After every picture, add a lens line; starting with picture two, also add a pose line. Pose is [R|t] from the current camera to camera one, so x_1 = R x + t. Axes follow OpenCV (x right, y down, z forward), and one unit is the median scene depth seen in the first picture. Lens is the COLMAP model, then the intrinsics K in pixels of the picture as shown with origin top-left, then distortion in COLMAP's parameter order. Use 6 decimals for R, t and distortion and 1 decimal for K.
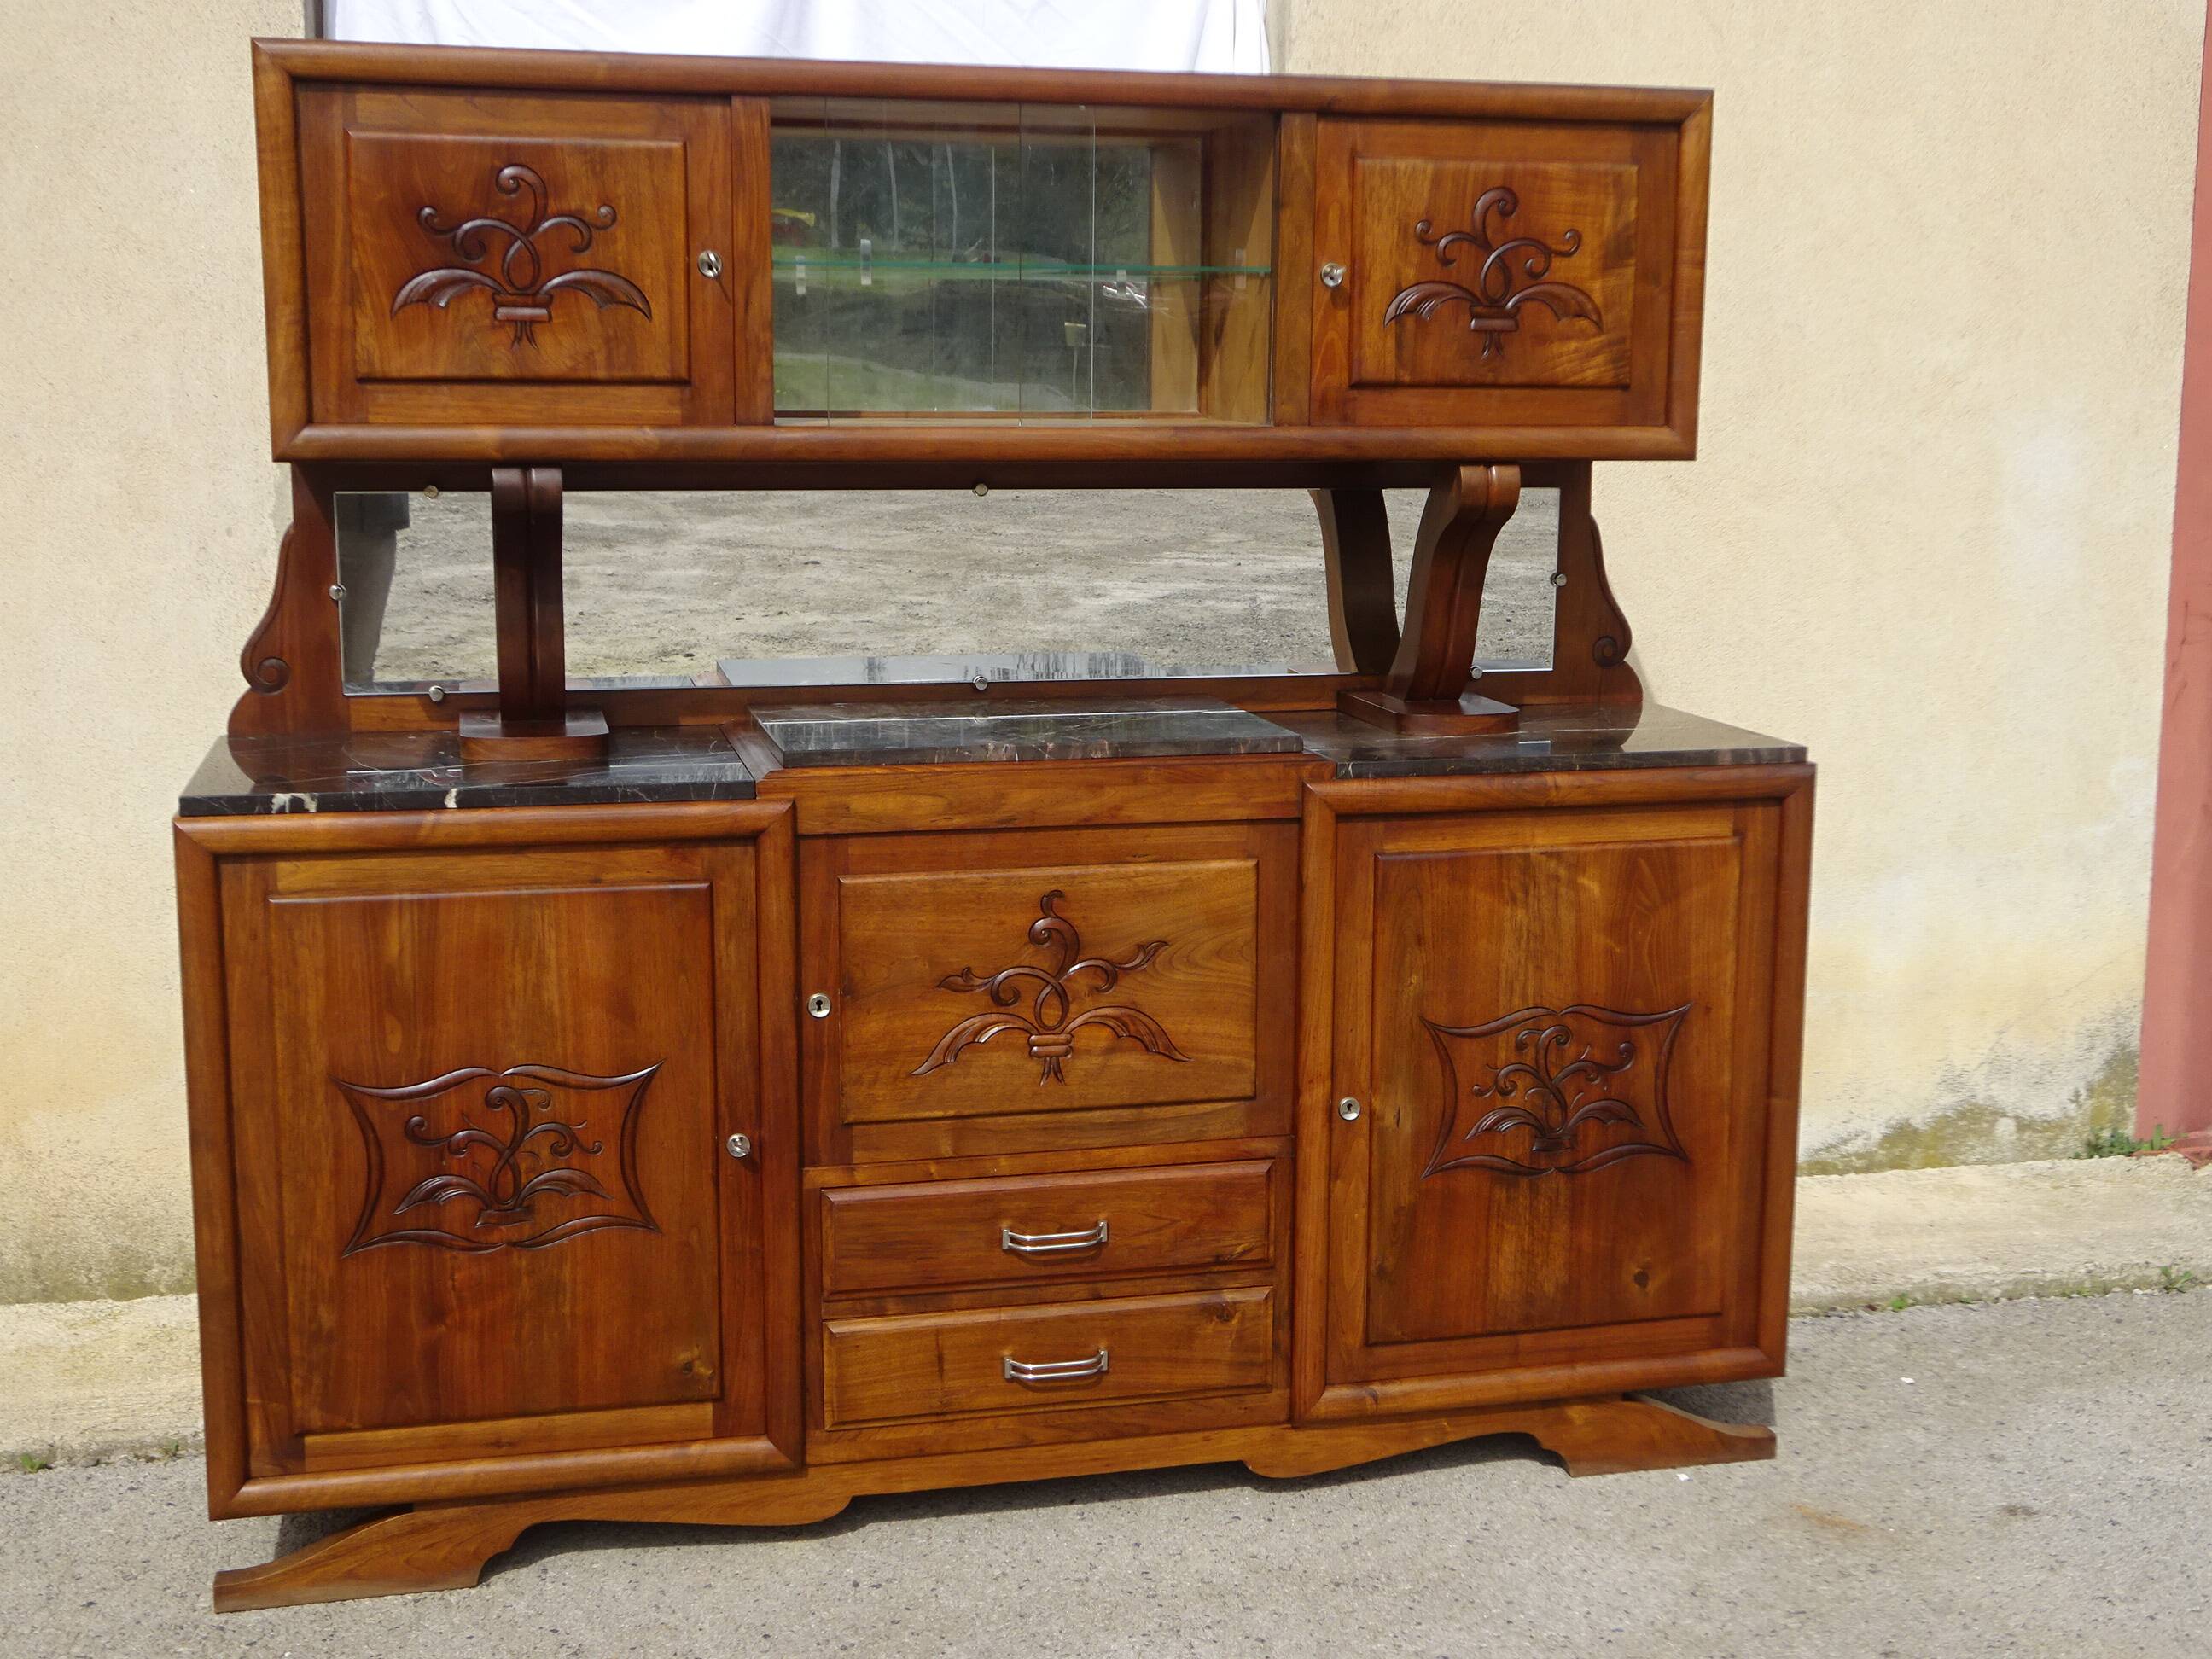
lens RADIAL K [[2616.1, 0, 1106.8], [0, 2616.1, 831.9], [0, 0, 1]] dist [0.007699, 0.000000]
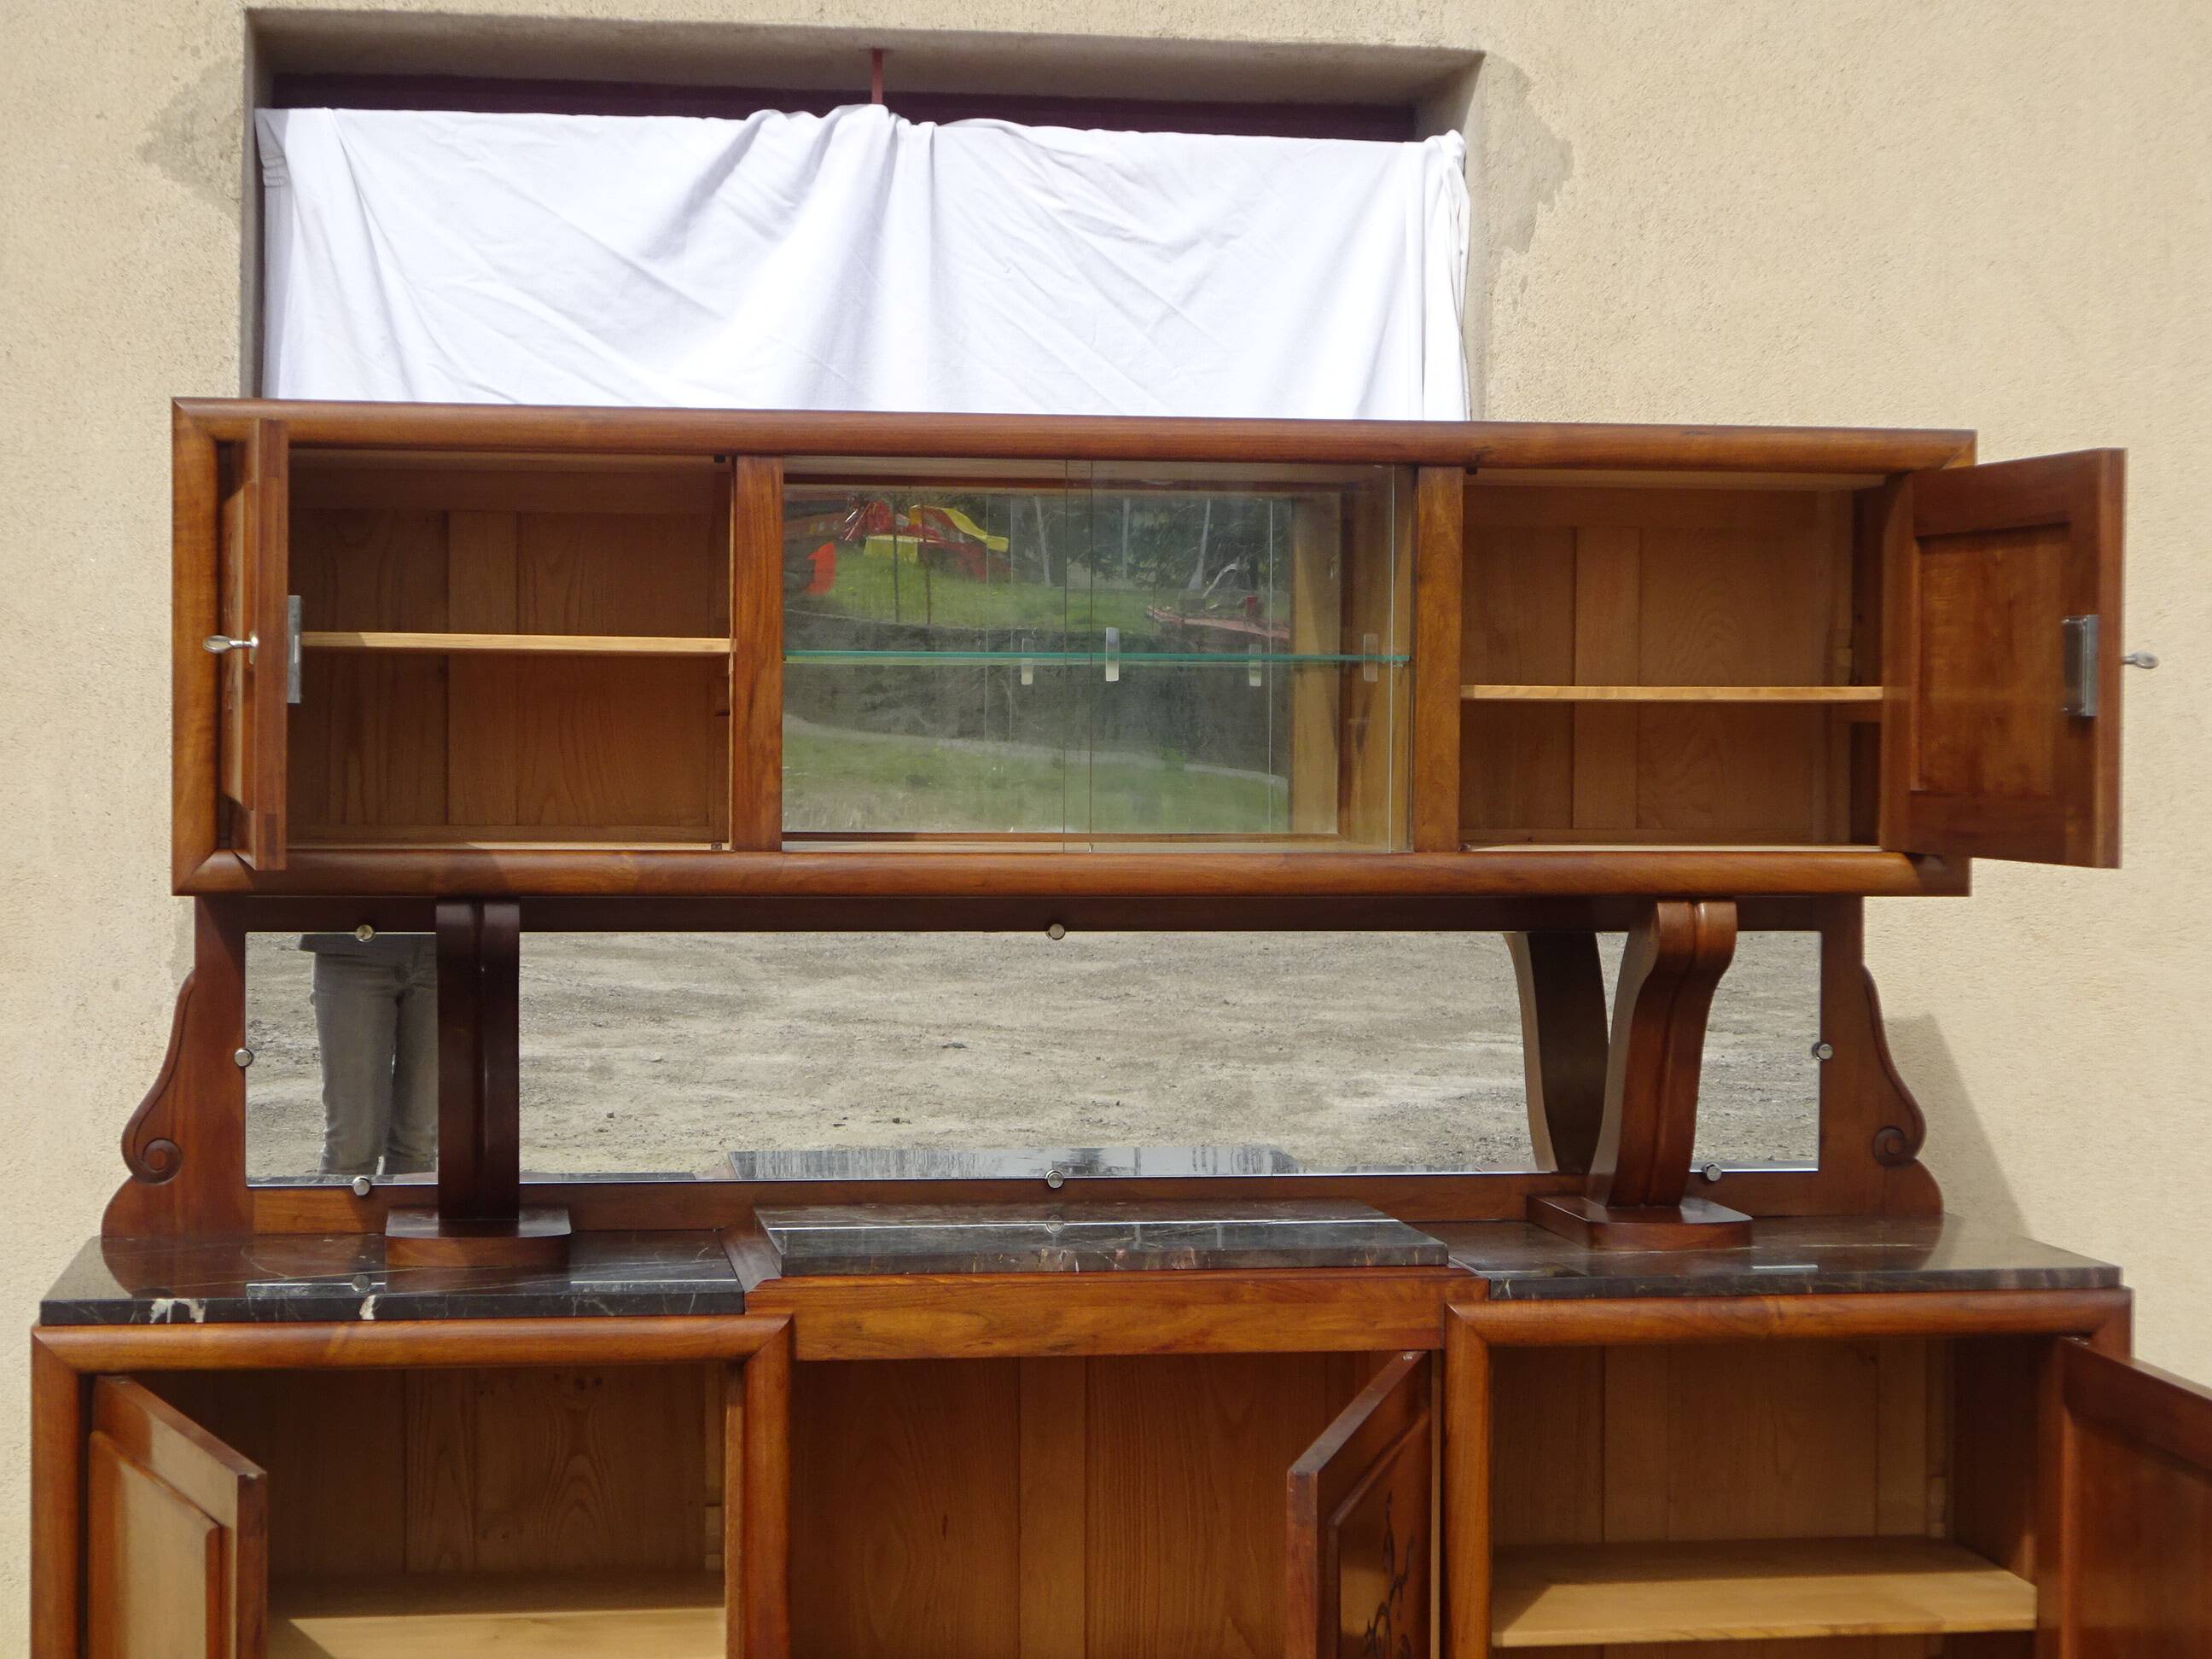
lens RADIAL K [[4103.1, 0, 1096.3], [0, 4103.1, 841.5], [0, 0, 1]] dist [0.009481, 0.000000]
pose [[0.996267, 0.000090, -0.086330, 0.075722], [-0.013325, 0.988177, -0.152740, 0.032536], [0.085295, 0.153321, 0.984488, -0.228849]]
